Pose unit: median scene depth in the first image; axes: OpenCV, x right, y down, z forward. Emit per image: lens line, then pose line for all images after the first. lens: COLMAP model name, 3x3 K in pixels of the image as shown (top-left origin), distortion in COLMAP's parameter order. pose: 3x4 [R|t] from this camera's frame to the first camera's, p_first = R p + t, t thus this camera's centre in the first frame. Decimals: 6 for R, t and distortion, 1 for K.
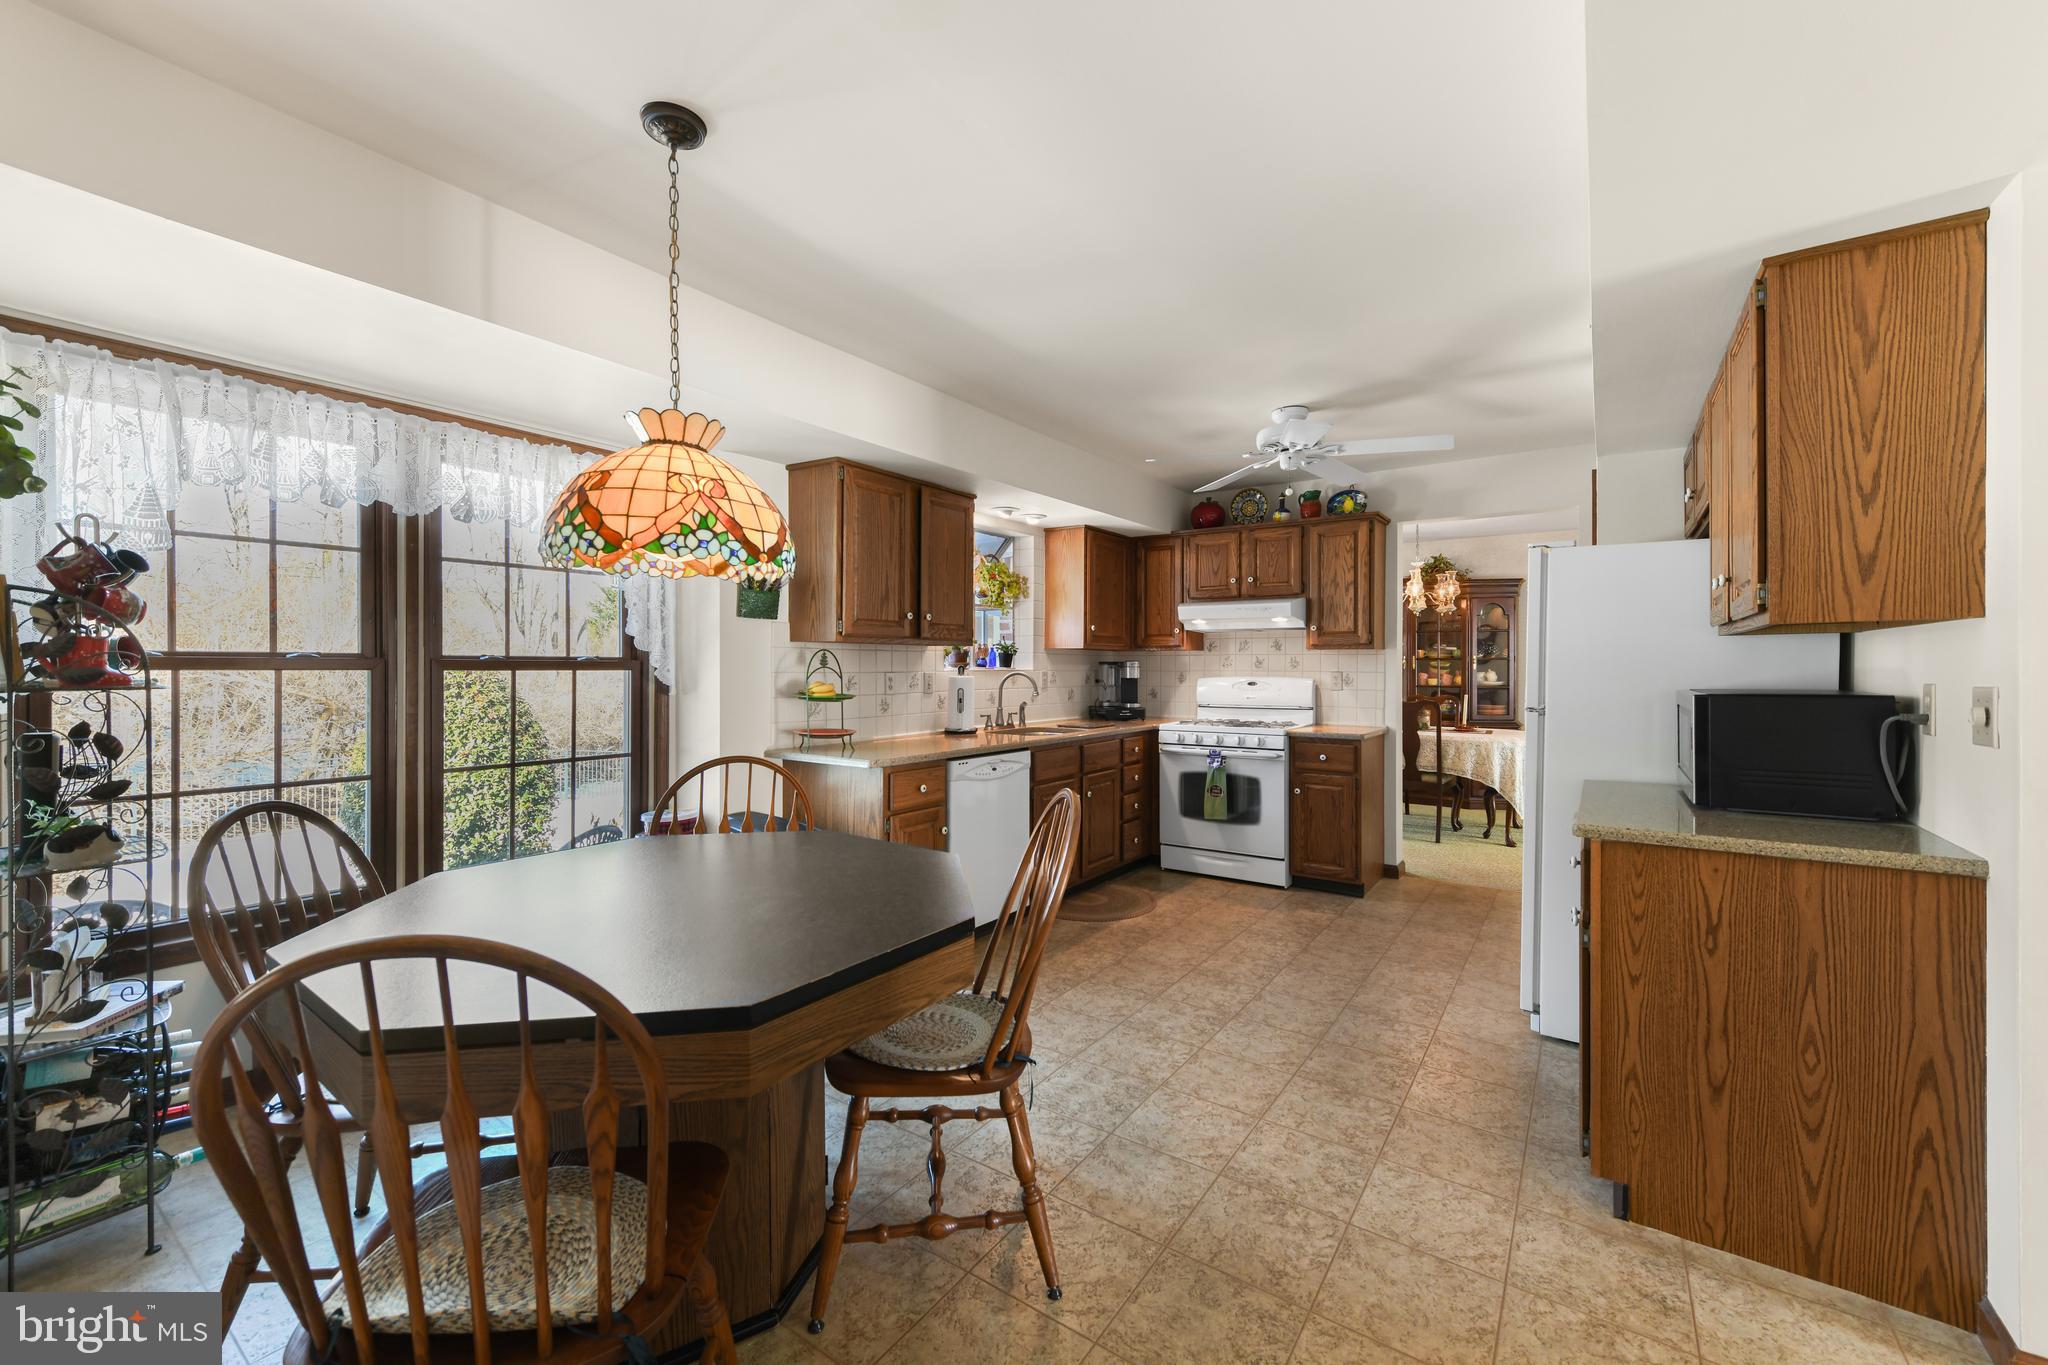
lens RADIAL K [[821.4, 0, 1010.6], [0, 821.4, 668.7], [0, 0, 1]] dist [0.002130, -0.000806]
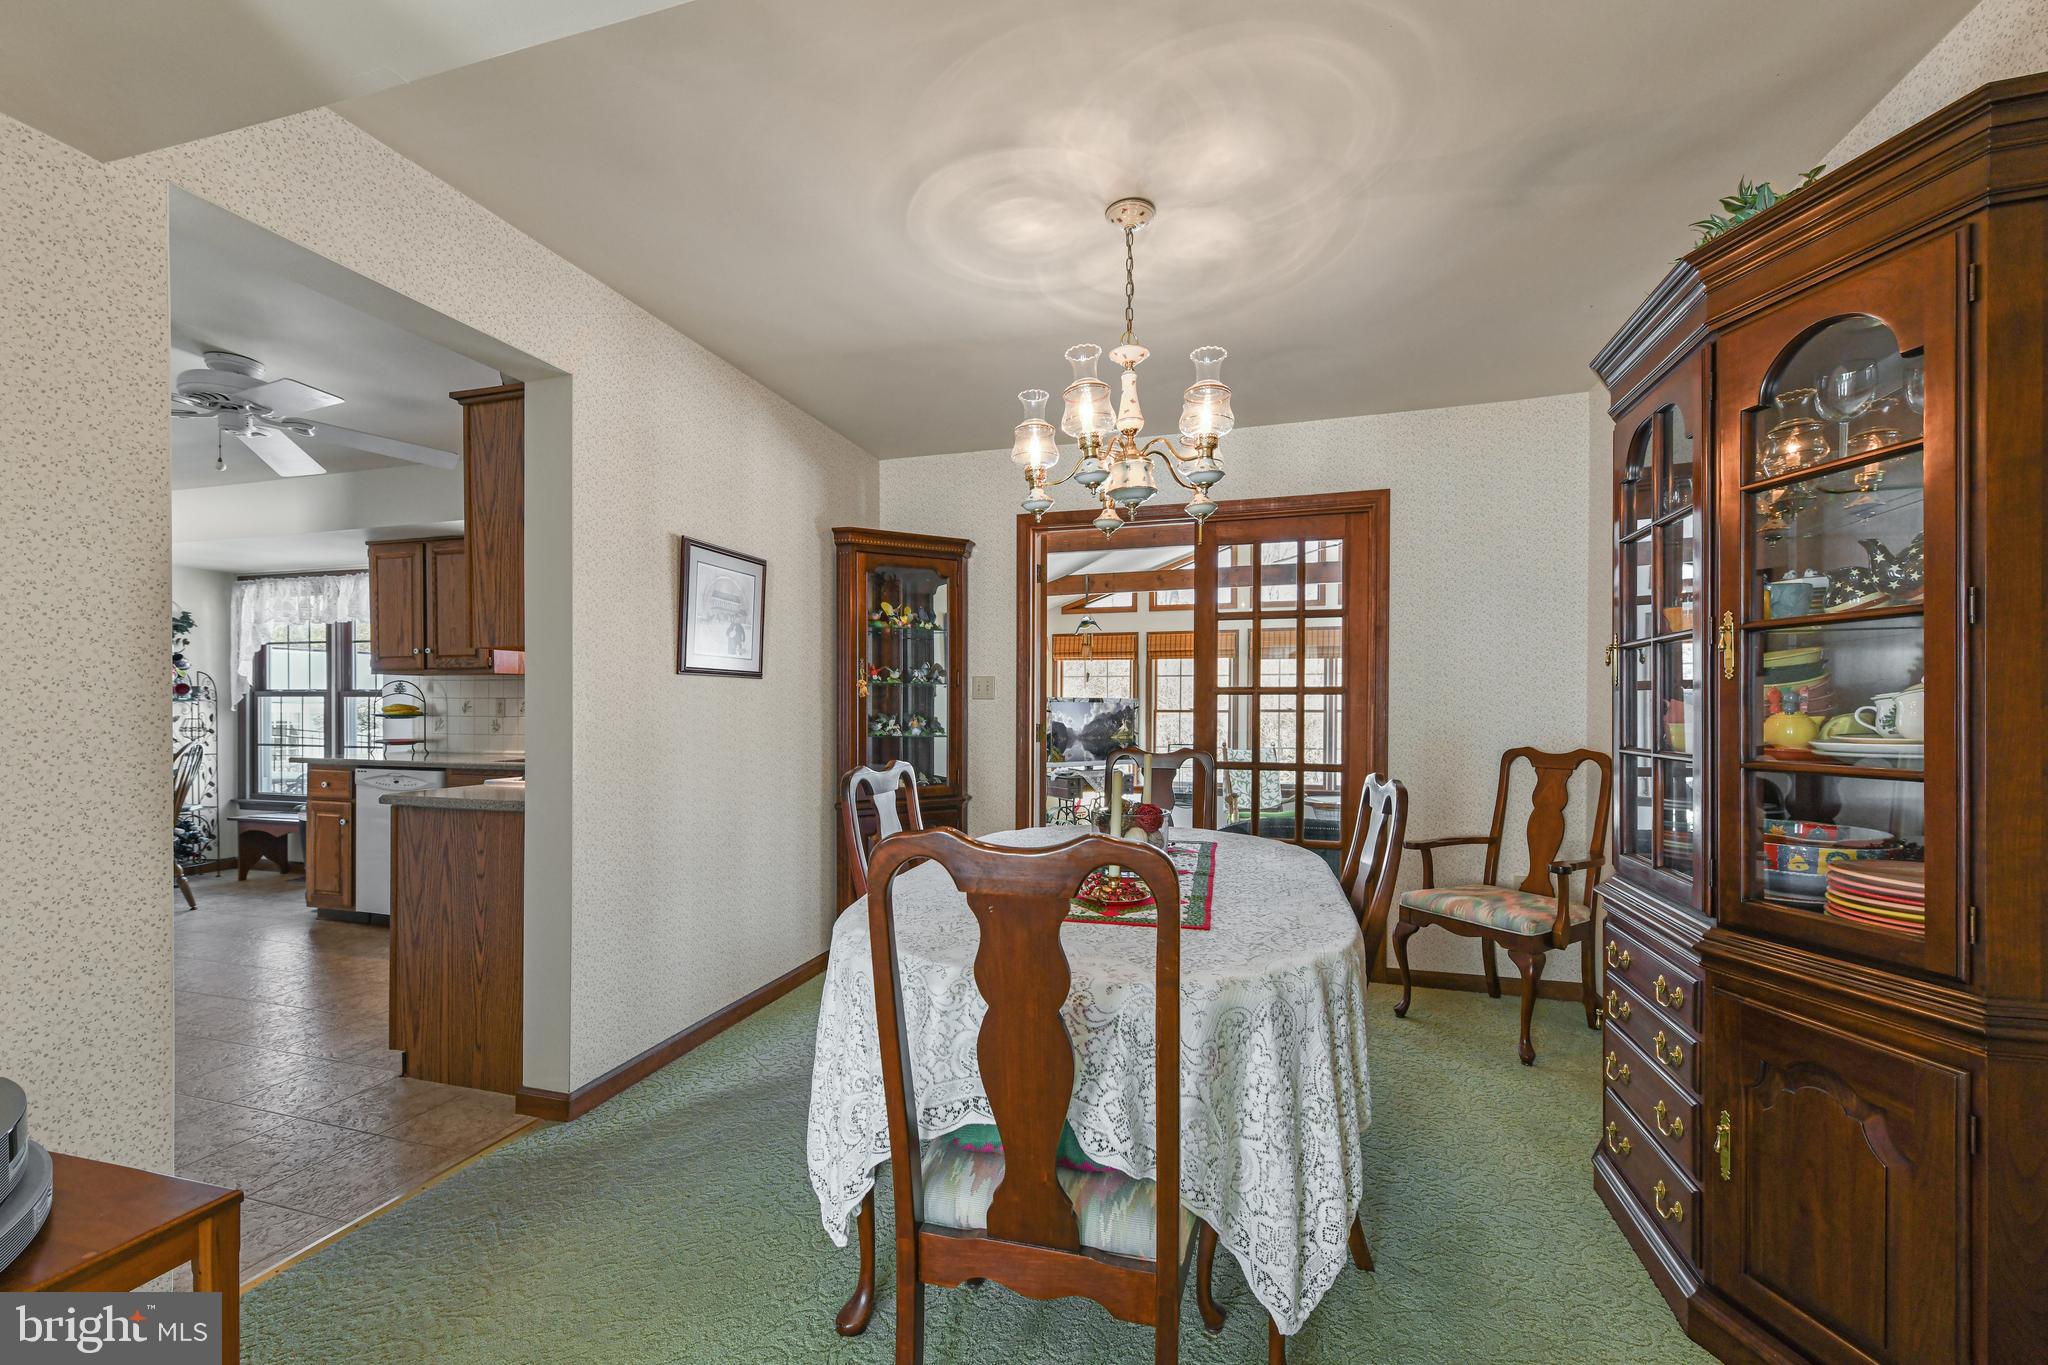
lens RADIAL K [[821.4, 0, 1032.4], [0, 821.4, 712.2], [0, 0, 1]] dist [0.002130, -0.000806]
pose [[0.335658, 0.000224, -0.941984, 1.411602], [-0.006945, 0.999973, -0.002237, 0.024996], [0.941958, 0.007293, 0.335651, 1.528658]]
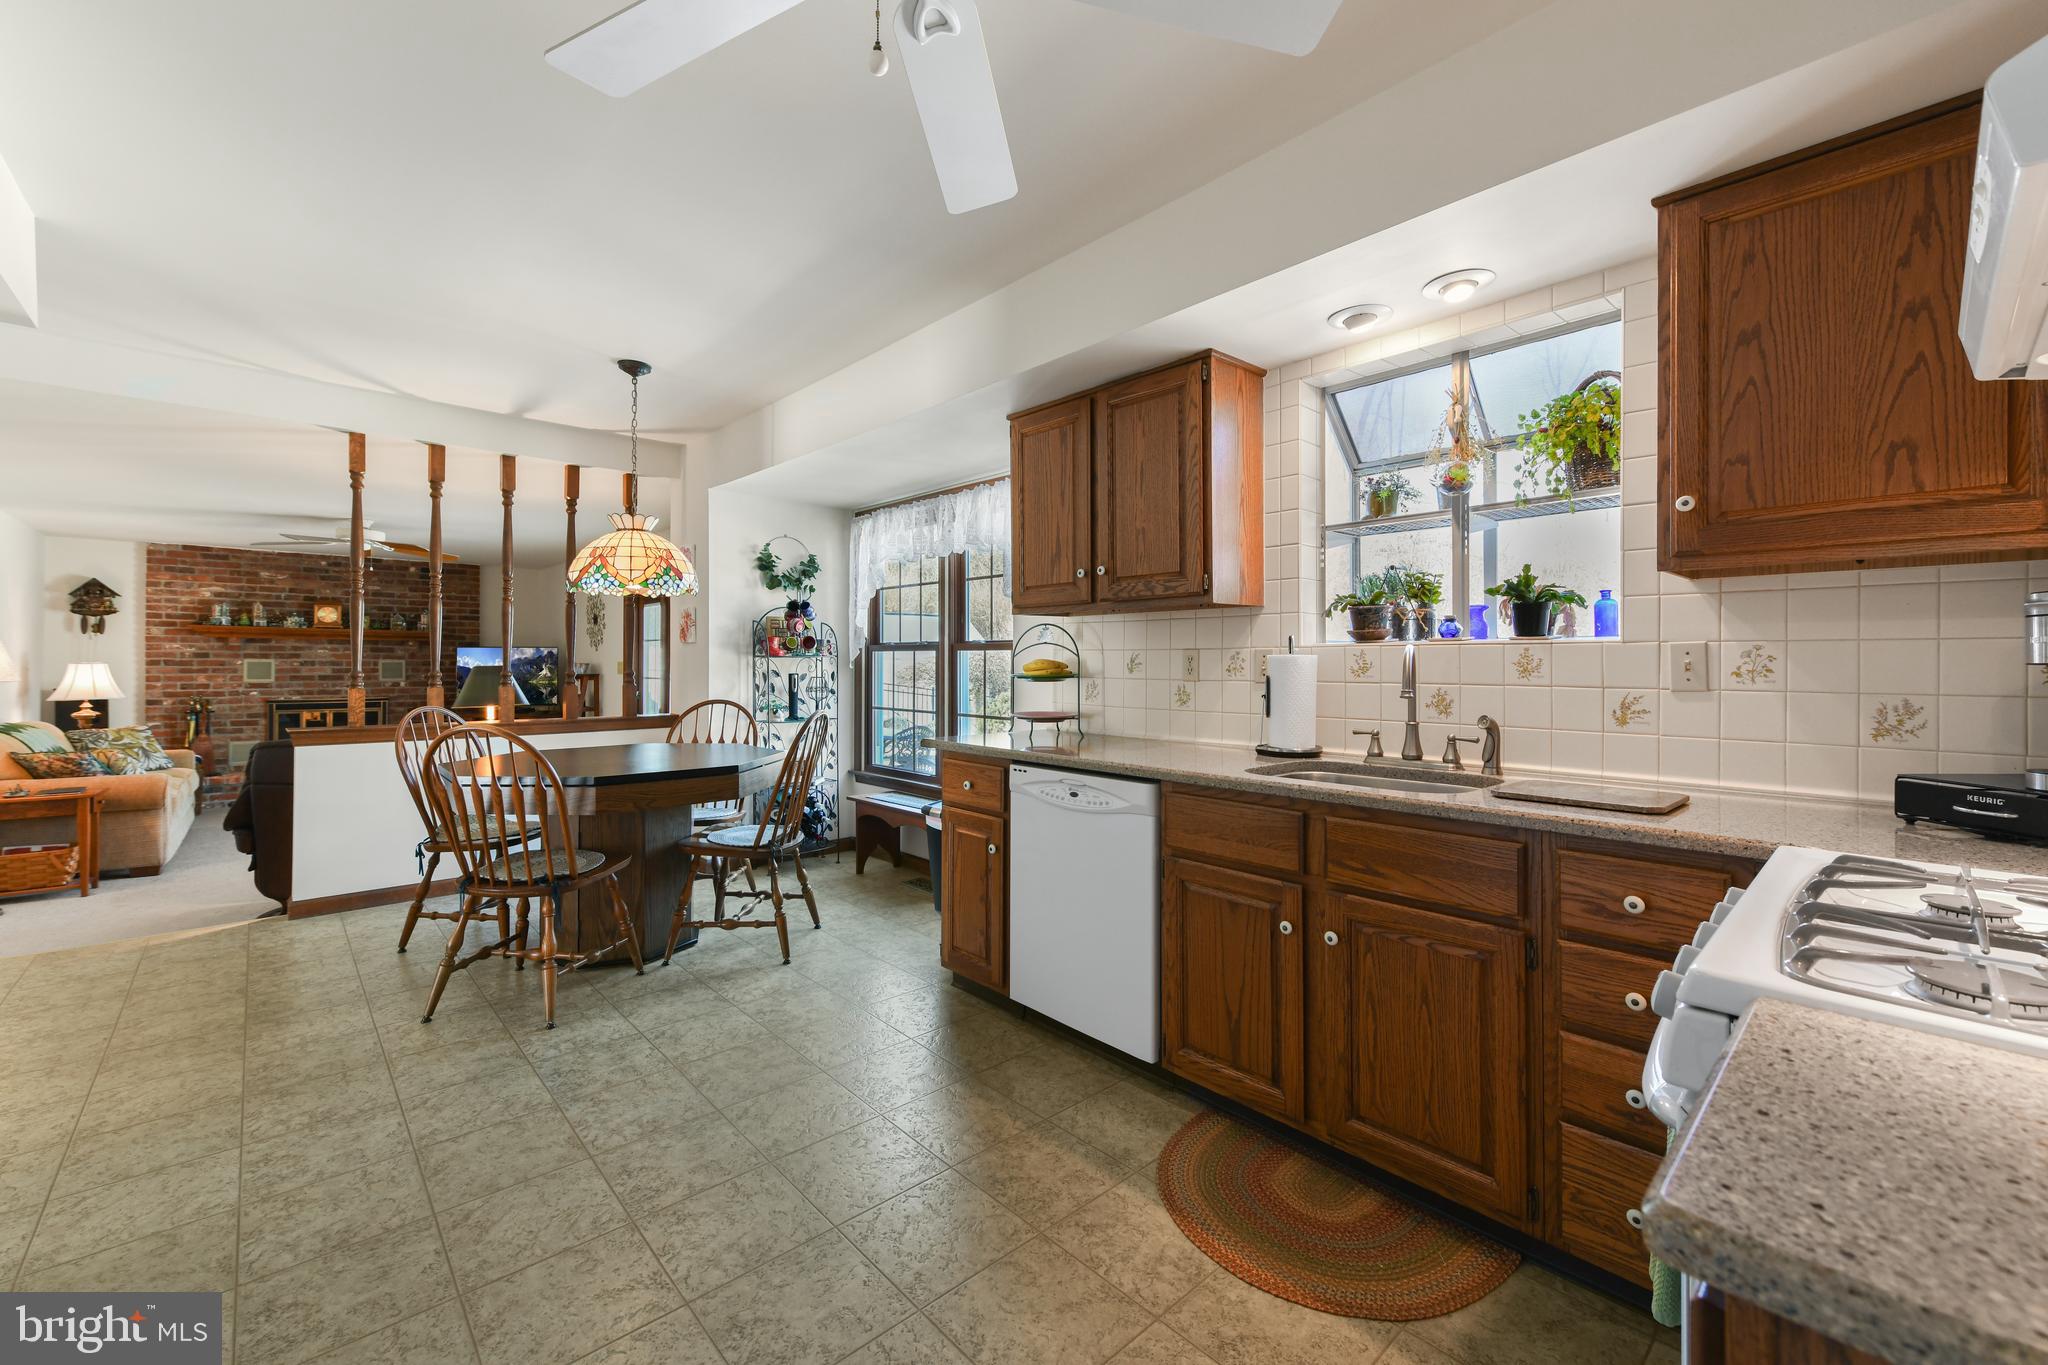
lens RADIAL K [[821.4, 0, 1025.6], [0, 821.4, 659.0], [0, 0, 1]] dist [0.002130, -0.000806]
pose [[-0.201016, -0.008869, -0.979548, 0.659897], [-0.008933, 0.999934, -0.007220, 0.021831], [0.979547, 0.007299, -0.201082, 1.157932]]
